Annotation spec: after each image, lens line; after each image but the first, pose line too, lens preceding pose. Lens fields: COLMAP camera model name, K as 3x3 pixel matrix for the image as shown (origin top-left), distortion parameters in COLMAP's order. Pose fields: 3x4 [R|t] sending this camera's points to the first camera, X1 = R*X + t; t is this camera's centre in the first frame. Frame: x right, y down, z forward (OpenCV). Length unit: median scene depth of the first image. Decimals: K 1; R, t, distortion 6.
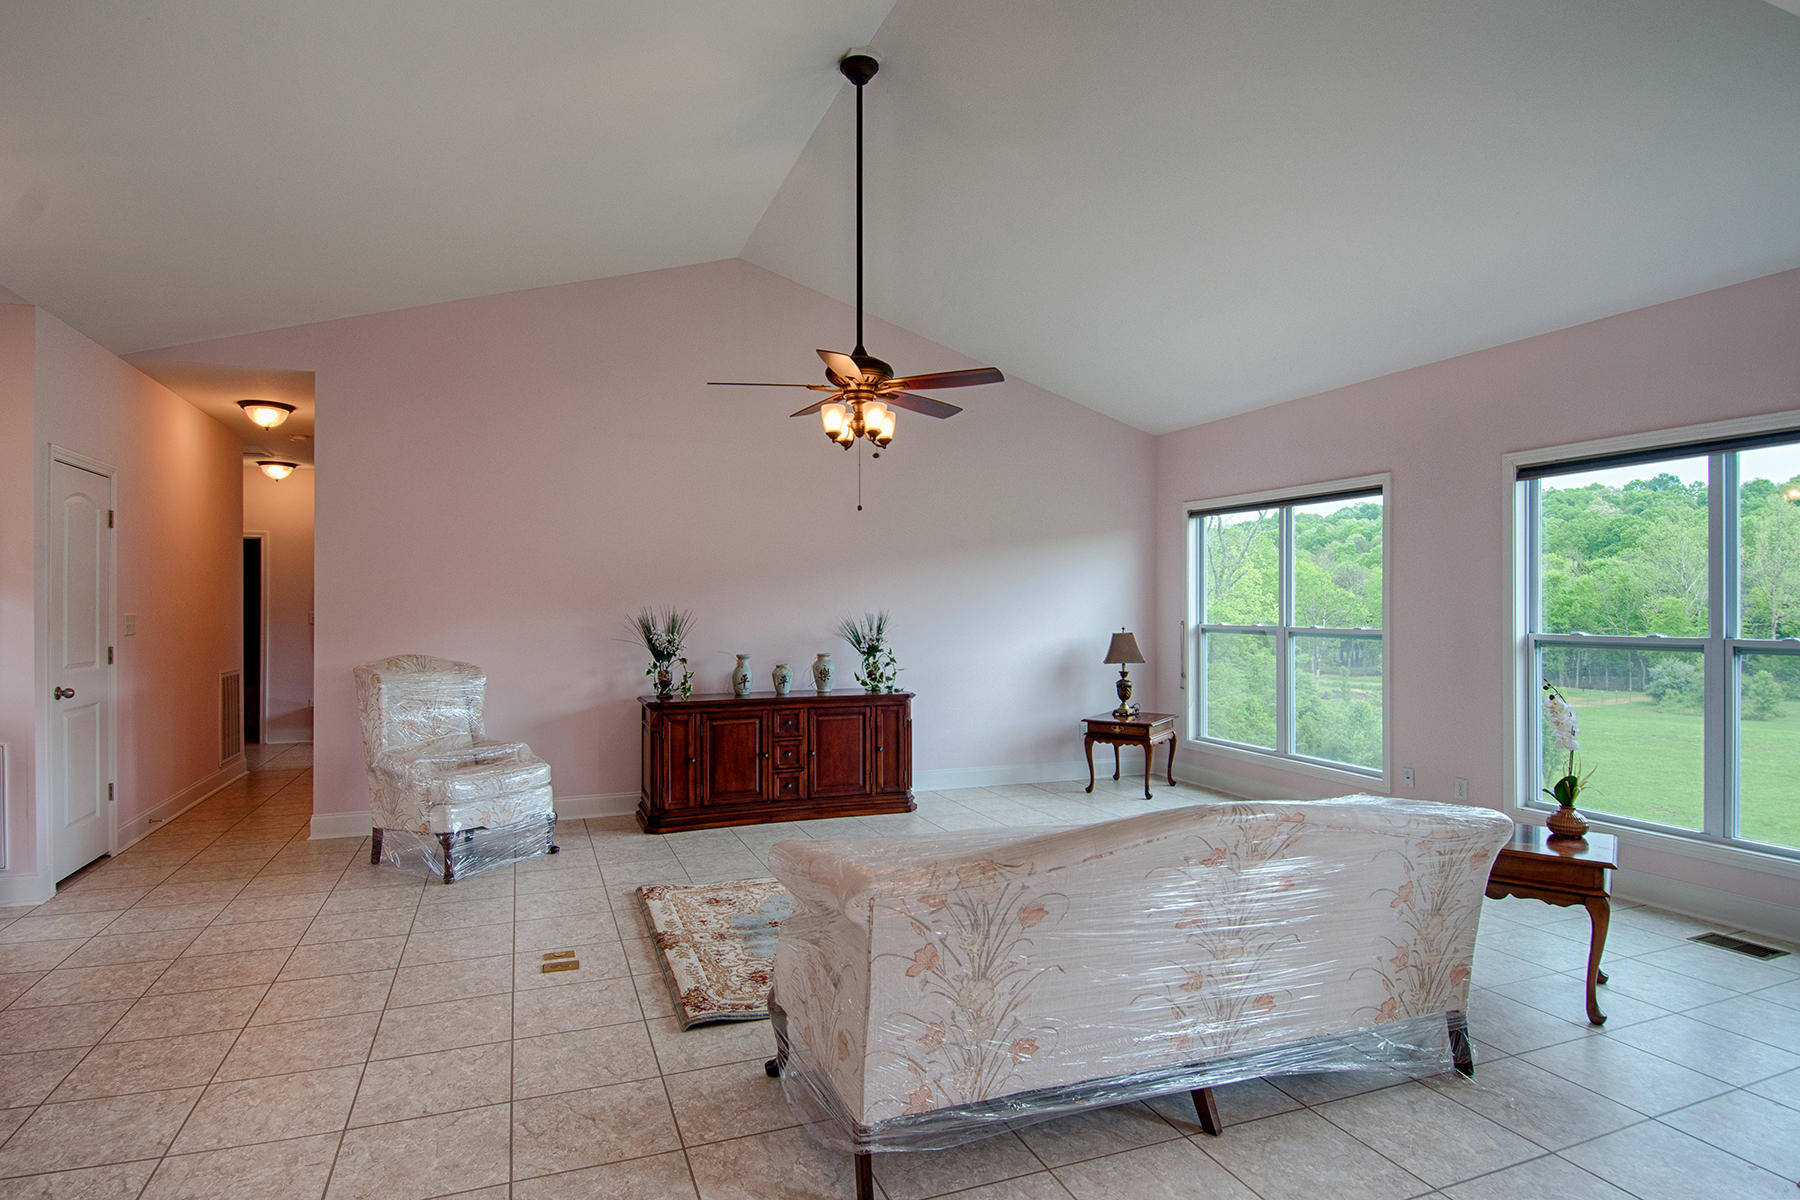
lens RADIAL K [[957.5, 0, 885.4], [0, 957.5, 611.0], [0, 0, 1]] dist [0.029743, -0.020846]
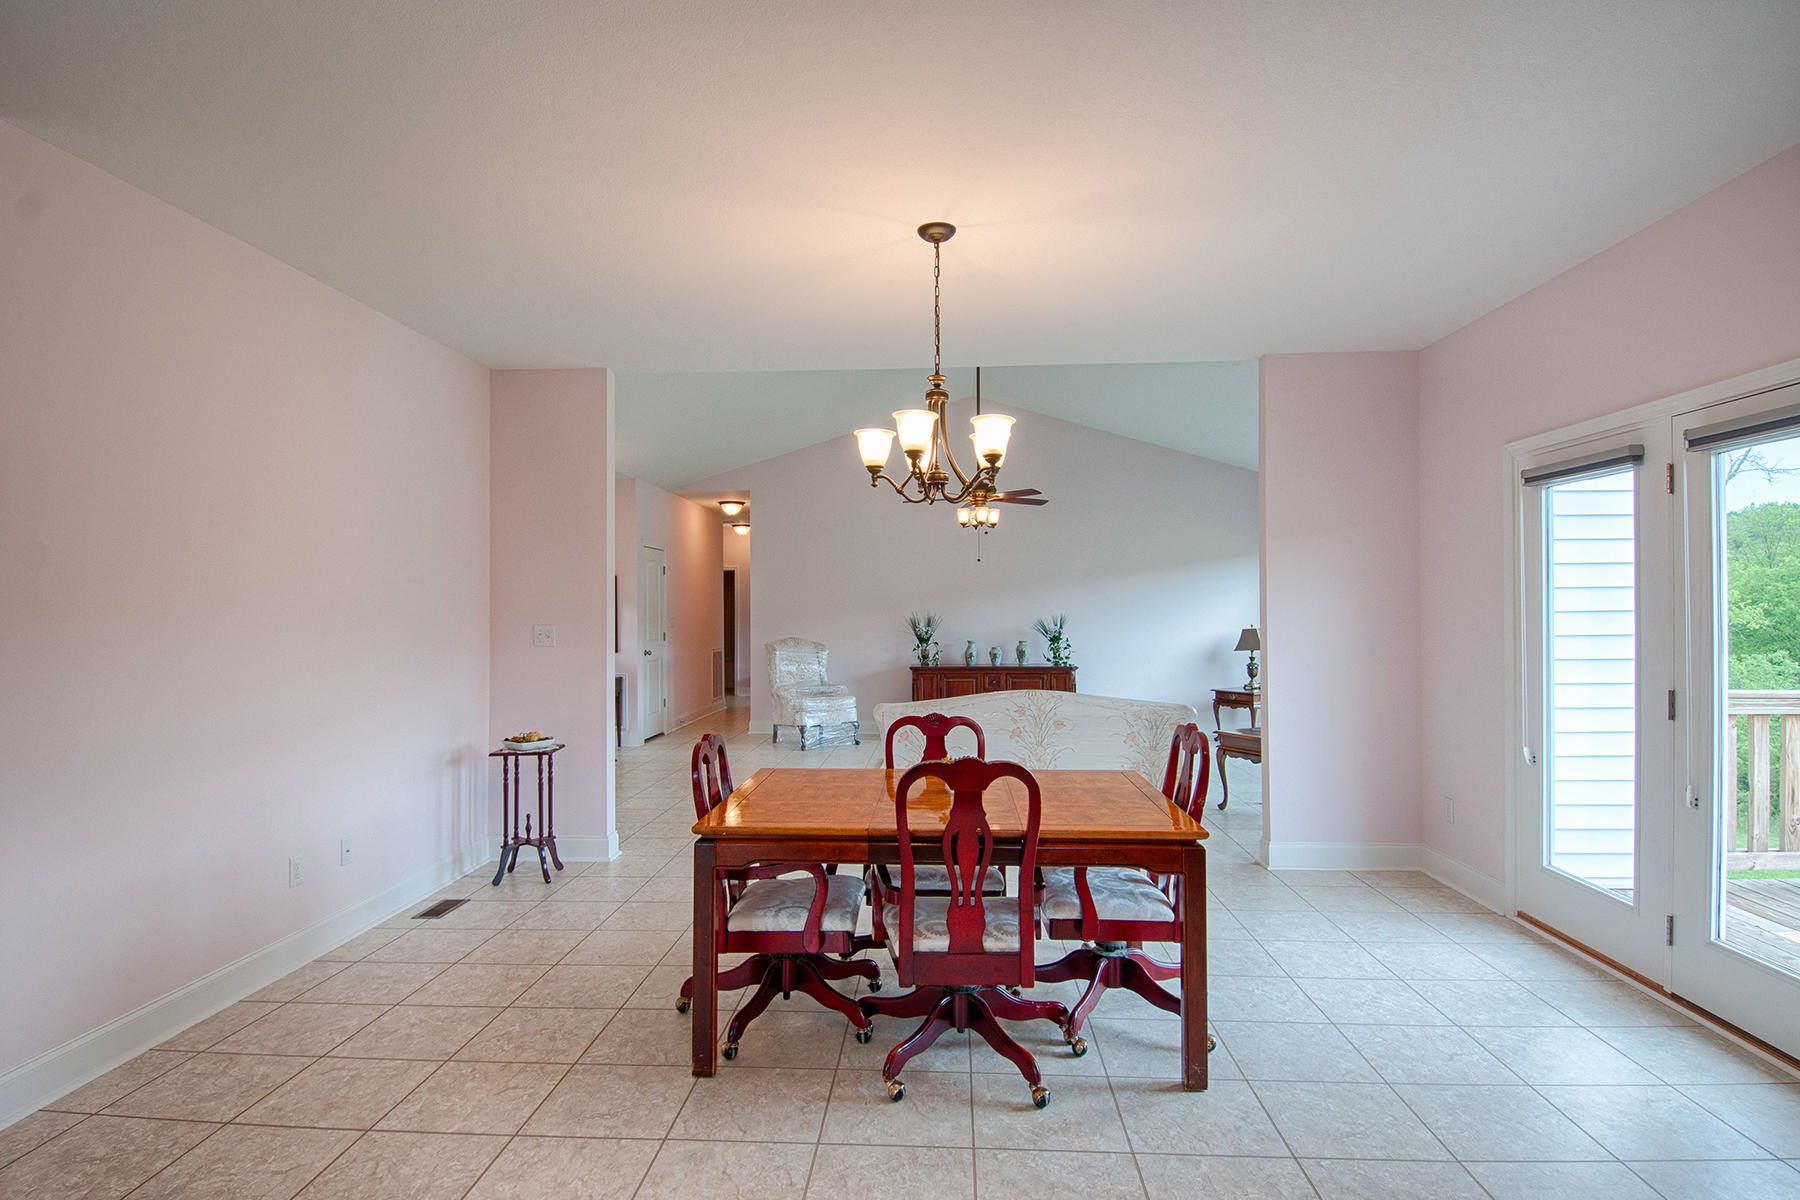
lens RADIAL K [[957.5, 0, 883.4], [0, 957.5, 603.7], [0, 0, 1]] dist [0.029743, -0.020846]
pose [[0.906544, -0.006616, -0.422059, 0.422276], [0.001799, 0.999929, -0.011811, 0.001792], [0.422107, 0.009948, 0.906491, -0.573967]]
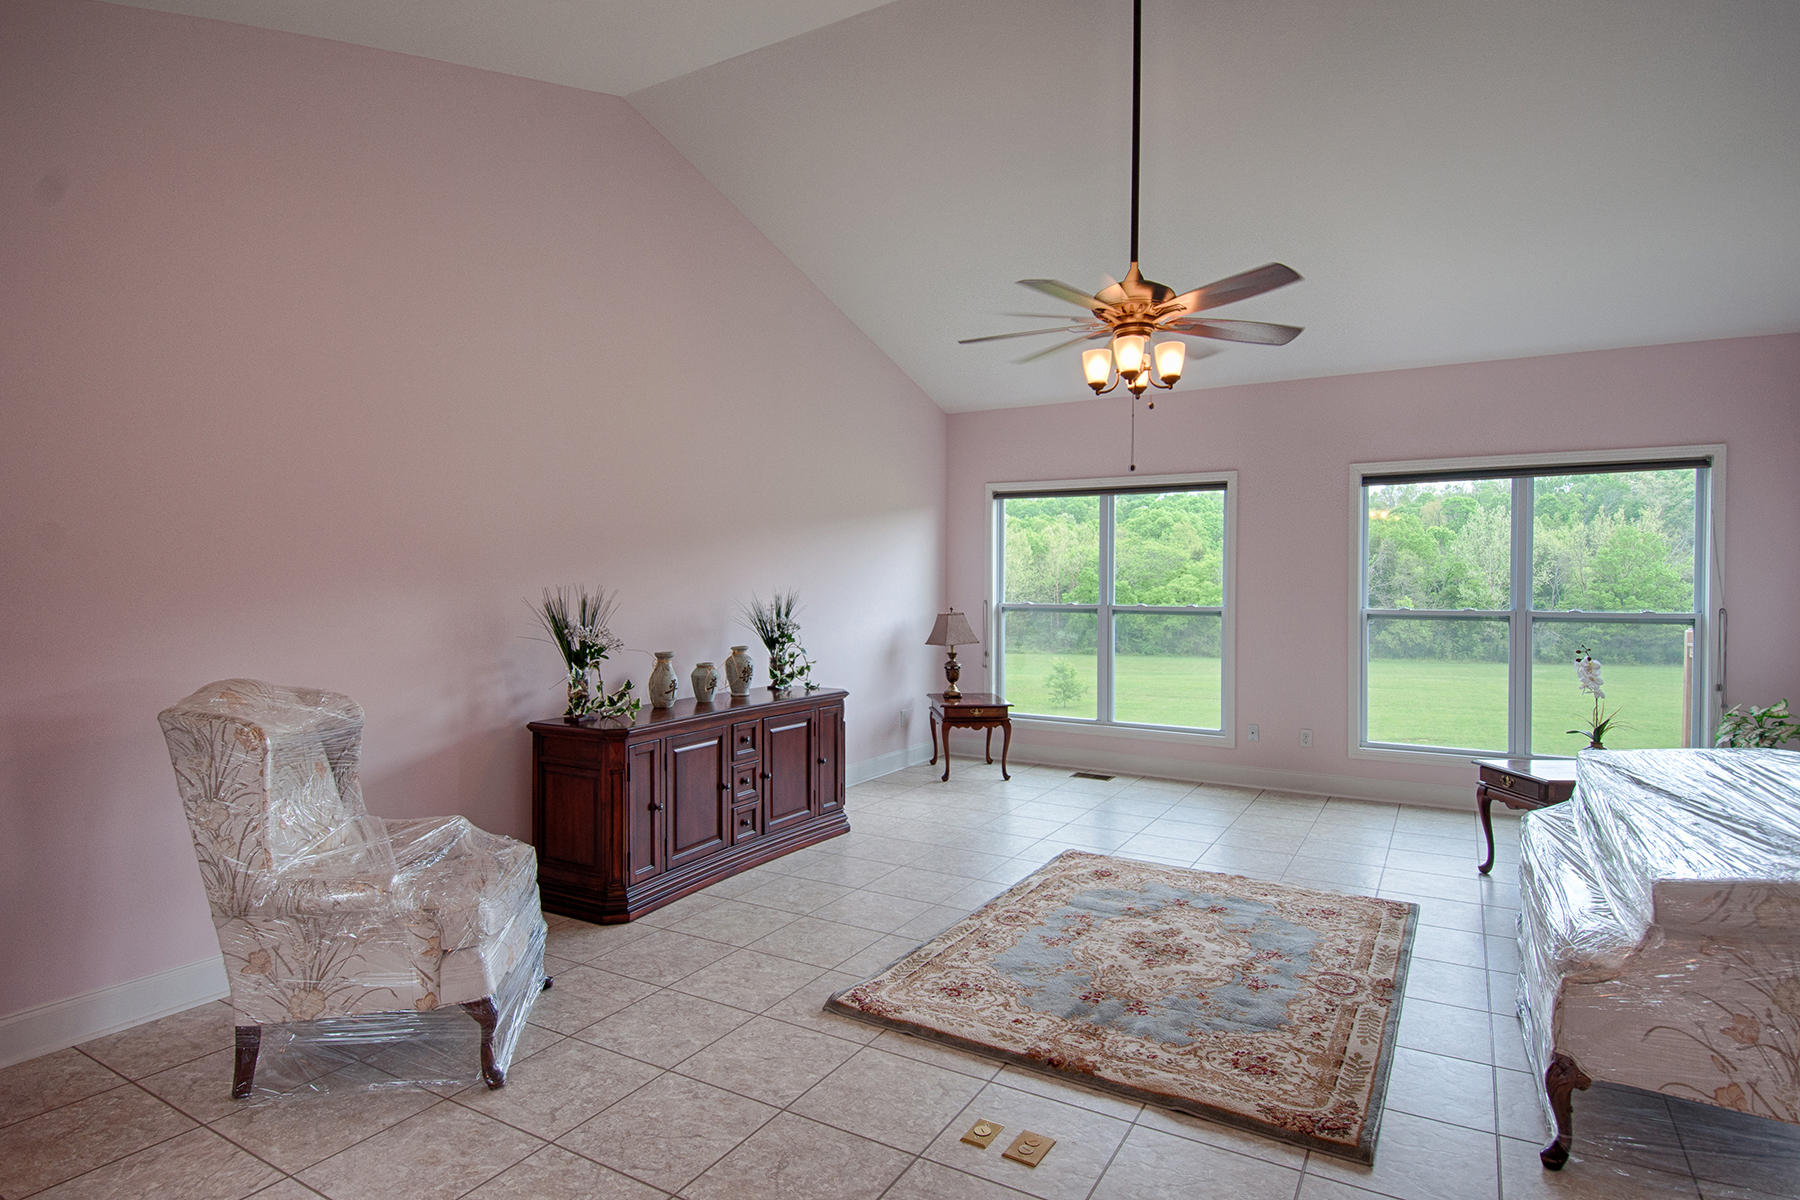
lens RADIAL K [[957.5, 0, 904.0], [0, 957.5, 598.1], [0, 0, 1]] dist [0.029743, -0.020846]
pose [[0.779479, -0.006893, 0.626390, -0.478087], [-0.000022, 0.999939, 0.011031, -0.004059], [-0.626428, -0.008613, 0.779432, 0.327362]]
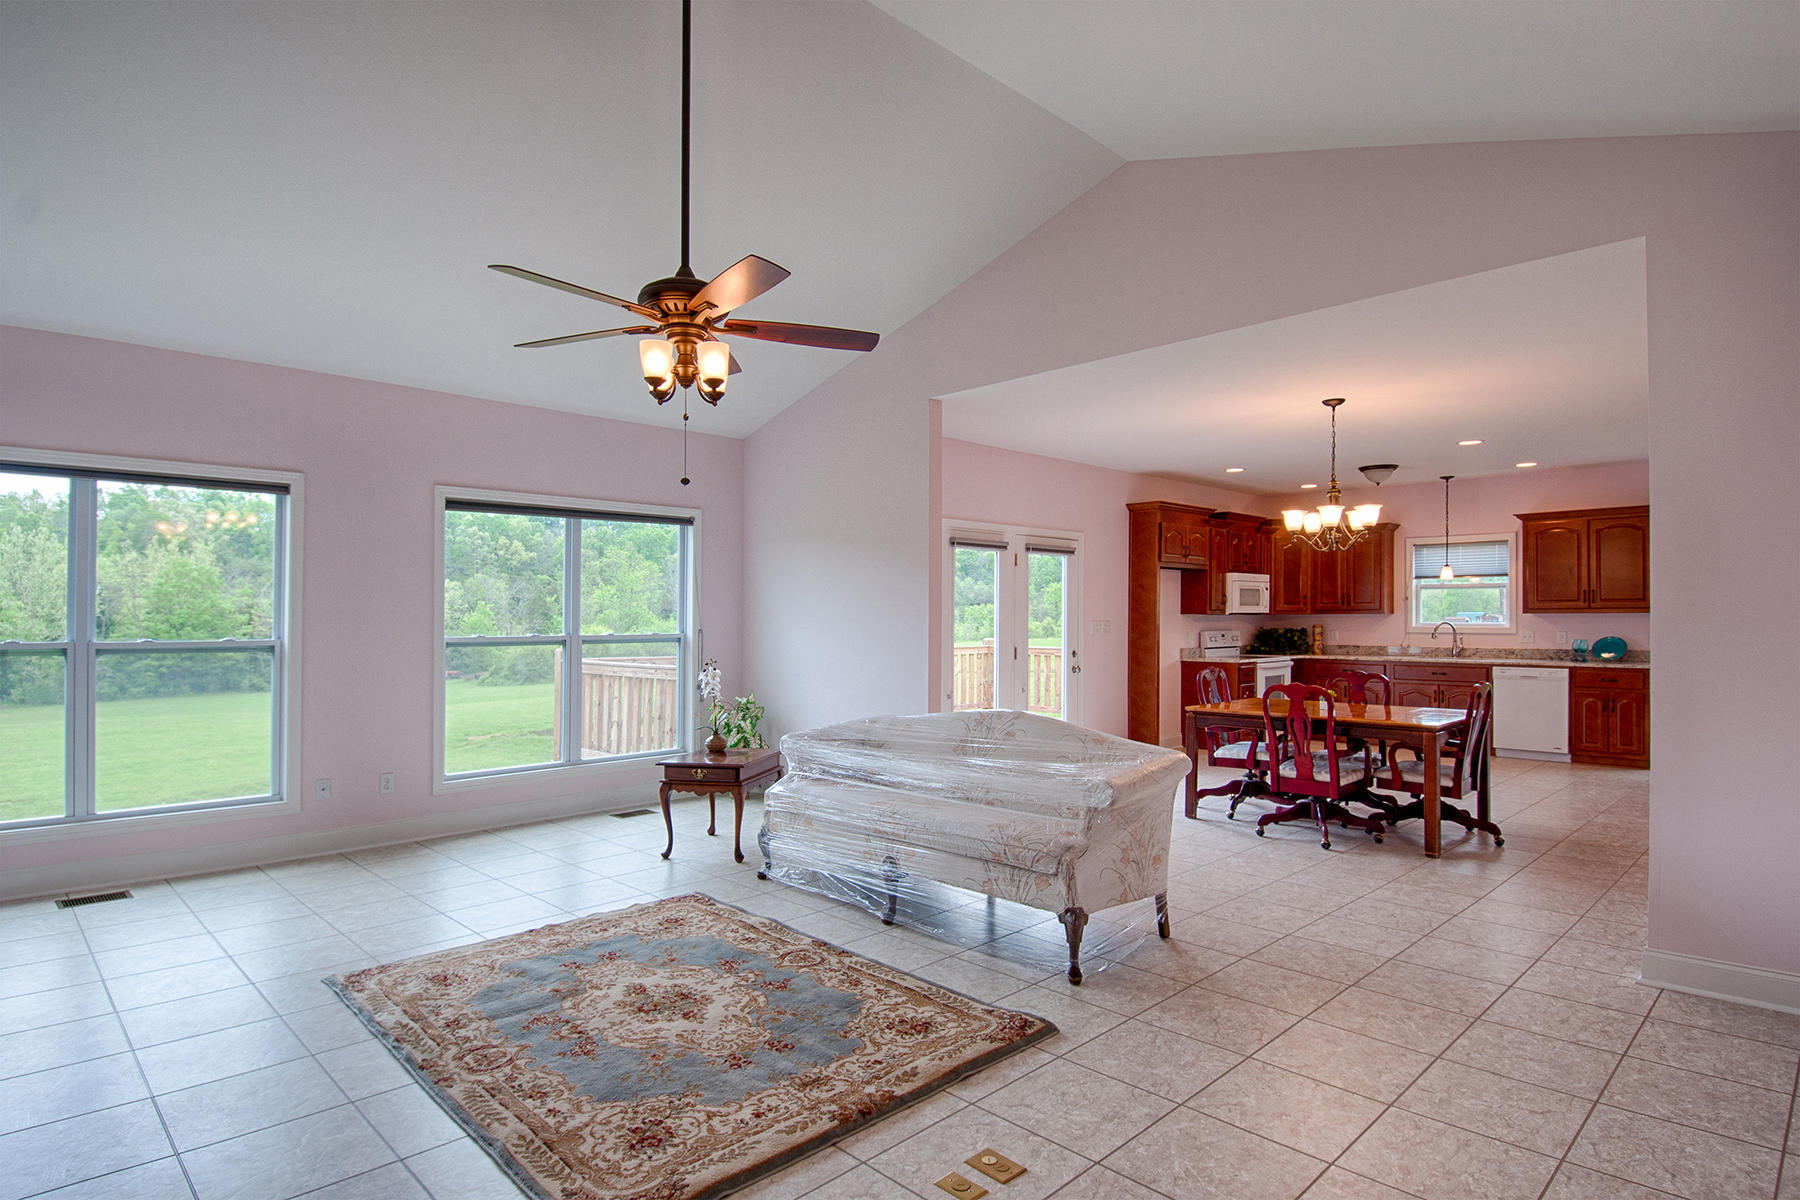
lens RADIAL K [[957.5, 0, 887.3], [0, 957.5, 623.9], [0, 0, 1]] dist [0.029743, -0.020846]
pose [[-0.391300, -0.006693, 0.920239, -0.536864], [0.005732, 0.999936, 0.009710, -0.001894], [-0.920245, 0.009074, -0.391237, 0.782957]]
